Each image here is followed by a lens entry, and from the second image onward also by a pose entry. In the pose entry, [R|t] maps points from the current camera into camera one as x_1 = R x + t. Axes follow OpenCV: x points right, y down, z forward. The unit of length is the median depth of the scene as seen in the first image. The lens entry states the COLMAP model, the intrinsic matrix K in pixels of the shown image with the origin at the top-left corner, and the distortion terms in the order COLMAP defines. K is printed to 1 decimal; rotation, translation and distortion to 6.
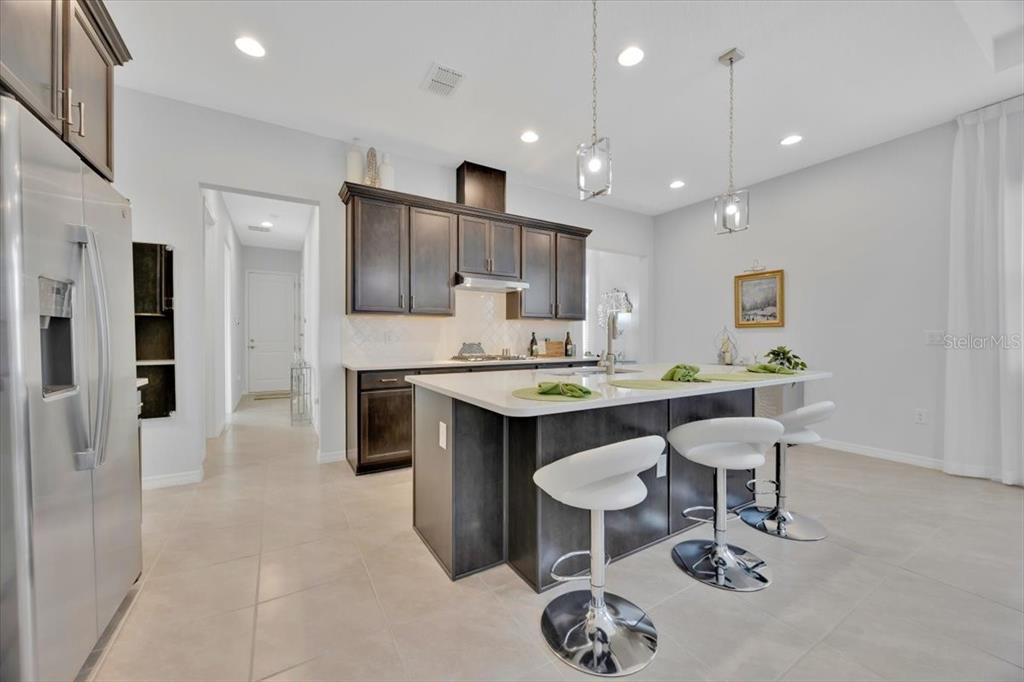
lens RADIAL K [[386.7, 0, 512.0], [0, 386.7, 341.0], [0, 0, 1]] dist [-0.001092, -0.000003]
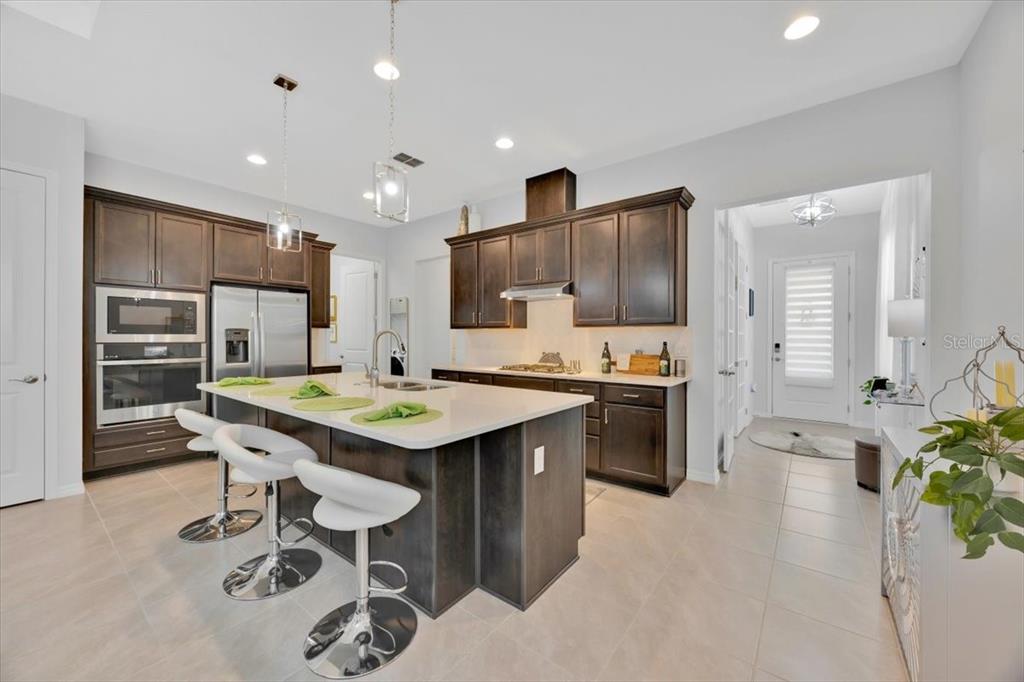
lens RADIAL K [[392.4, 0, 512.0], [0, 392.4, 341.0], [0, 0, 1]] dist [-0.001640, 0.000000]
pose [[0.370324, 0.002114, -0.928900, 0.797865], [-0.014379, 0.999891, -0.003457, -0.020424], [0.928791, 0.014637, 0.370314, 0.536311]]
